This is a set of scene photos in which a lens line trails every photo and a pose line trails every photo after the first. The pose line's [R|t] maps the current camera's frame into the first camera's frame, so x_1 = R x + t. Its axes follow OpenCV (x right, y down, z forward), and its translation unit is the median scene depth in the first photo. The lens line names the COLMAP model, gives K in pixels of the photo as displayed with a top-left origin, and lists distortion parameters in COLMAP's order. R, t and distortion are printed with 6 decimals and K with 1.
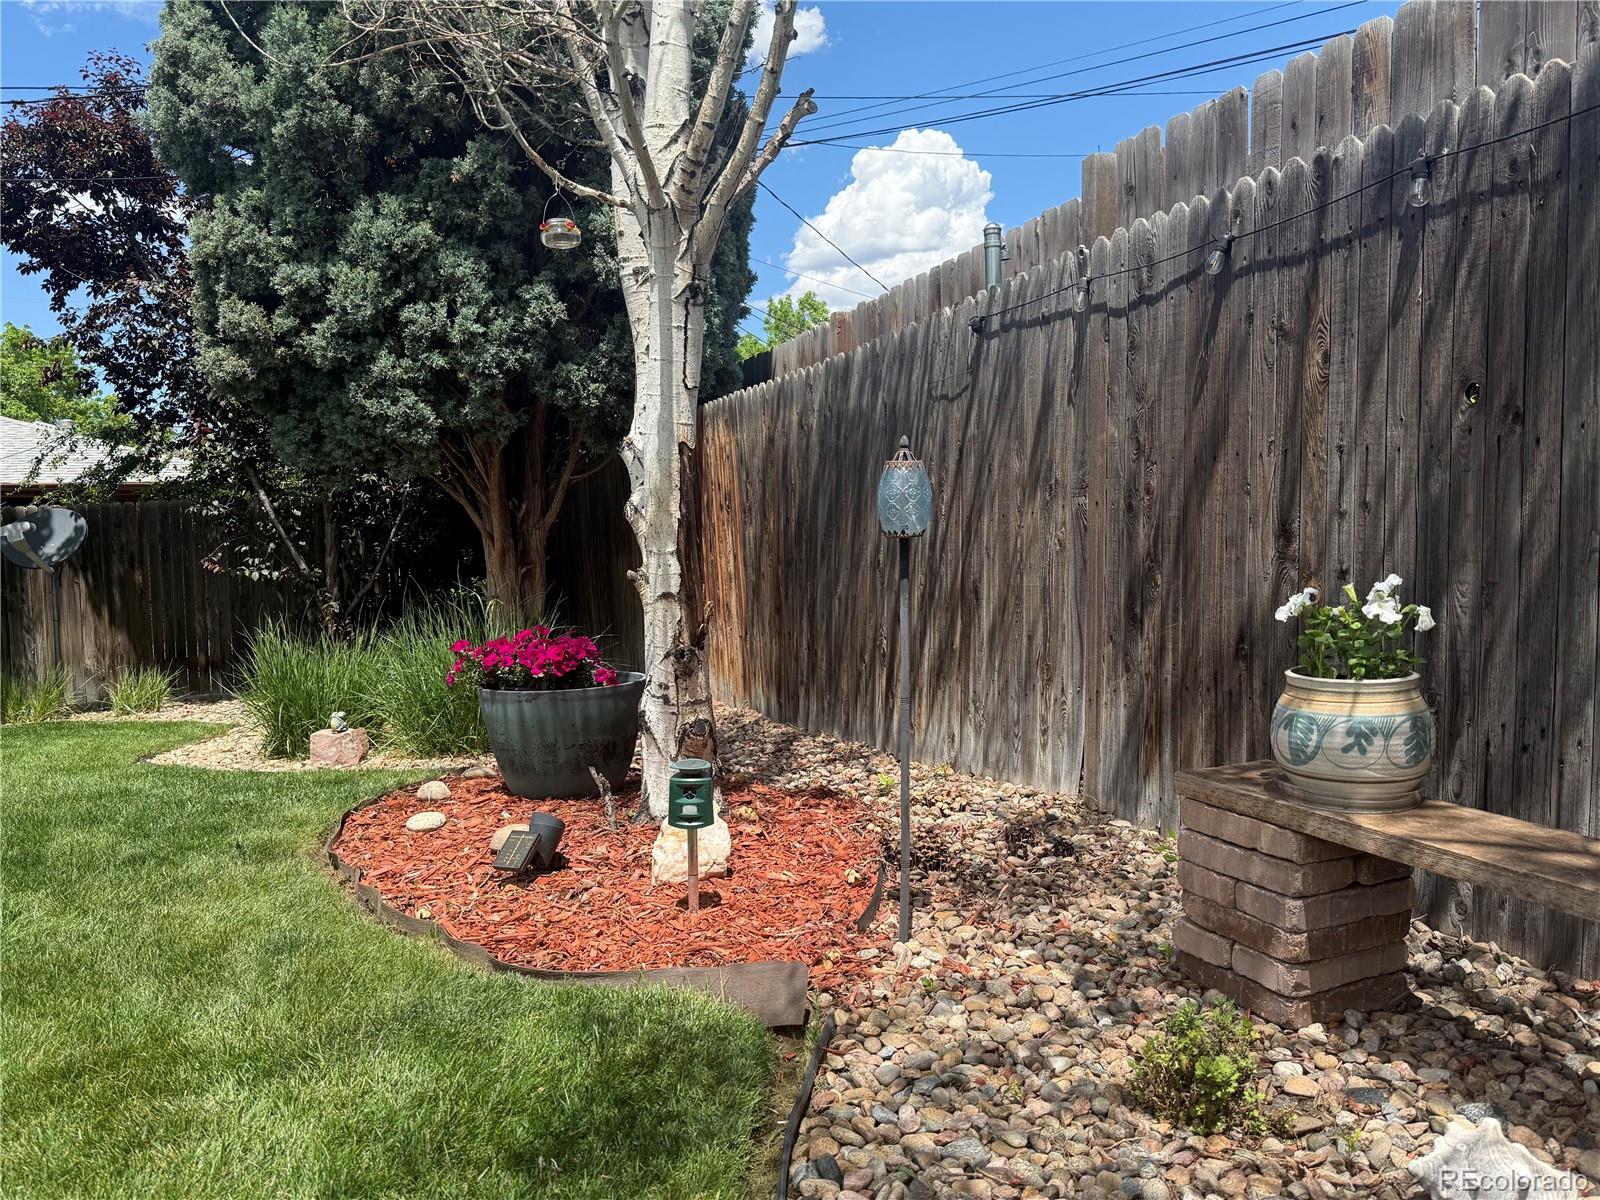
lens RADIAL K [[1255.7, 0, 816.1], [0, 1255.7, 603.8], [0, 0, 1]] dist [0.039403, -0.047572]
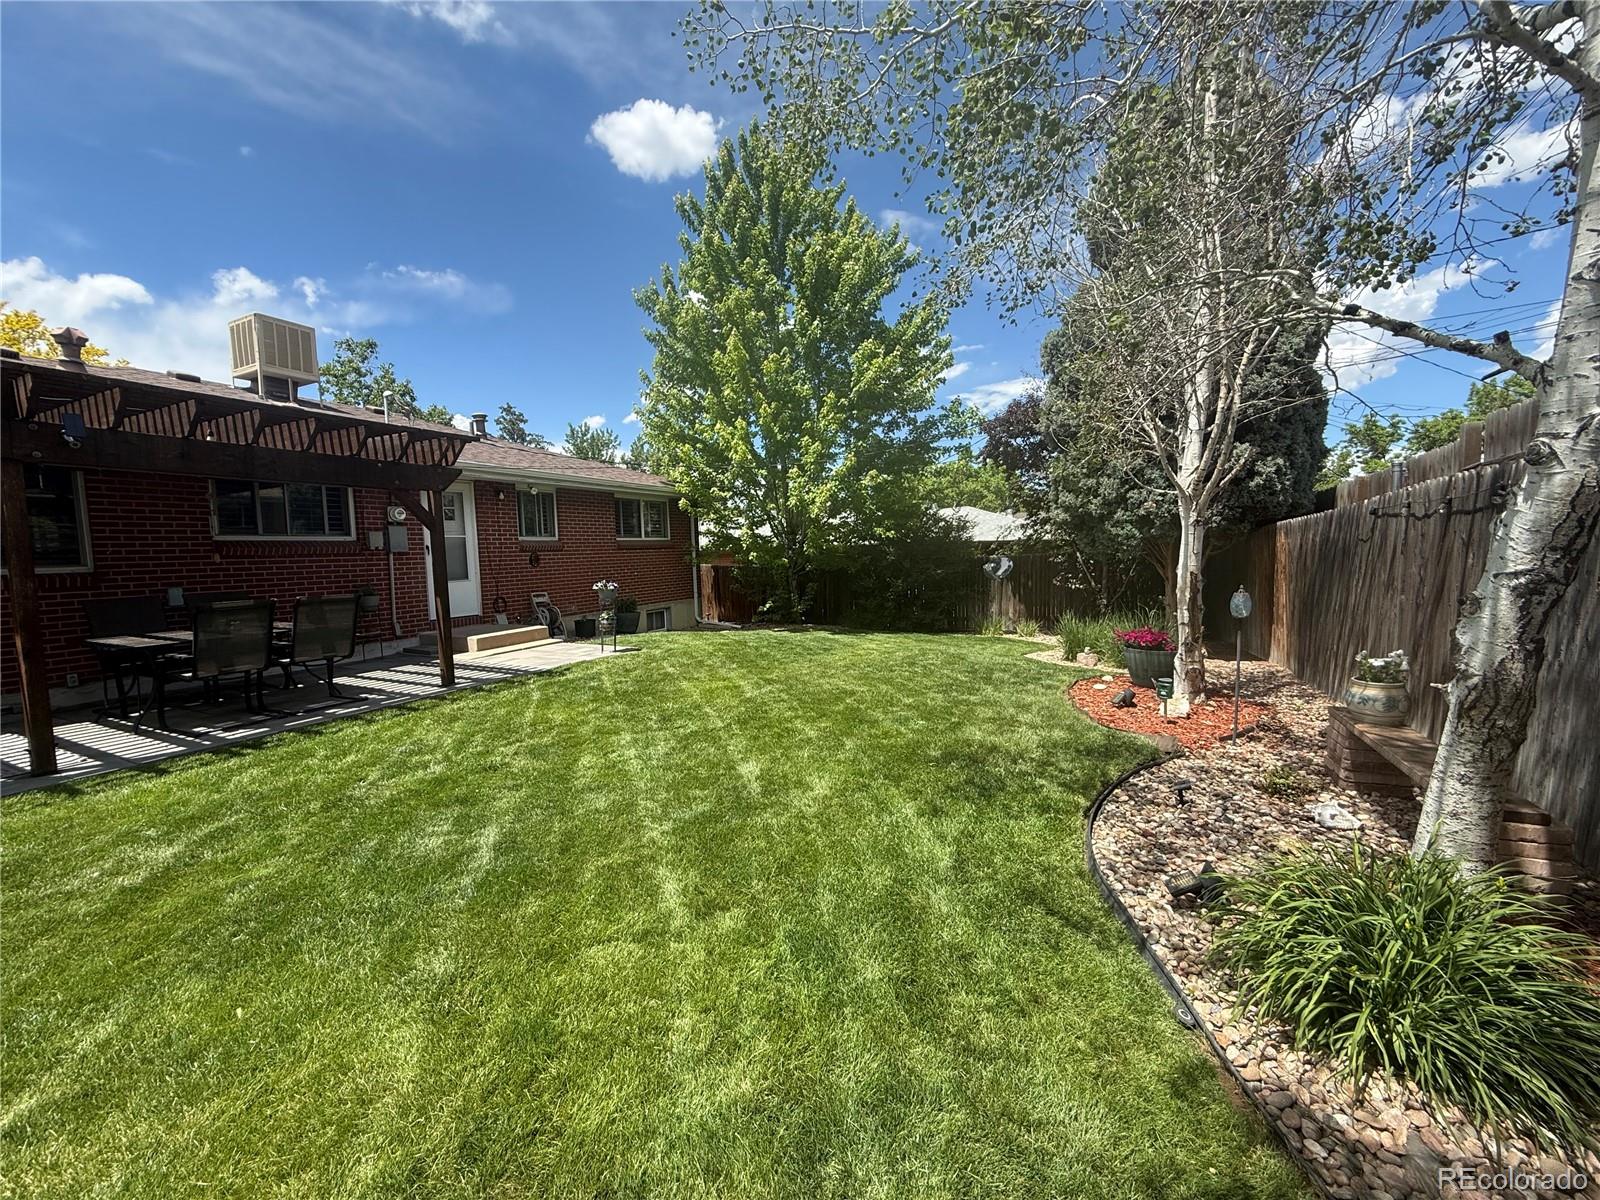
lens RADIAL K [[636.2, 0, 797.4], [0, 636.2, 595.9], [0, 0, 1]] dist [0.002711, 0.000796]
pose [[0.657137, 0.062028, -0.751214, 0.228361], [-0.046202, 0.998049, 0.041993, -0.052190], [0.752354, 0.007113, 0.658721, -0.374742]]
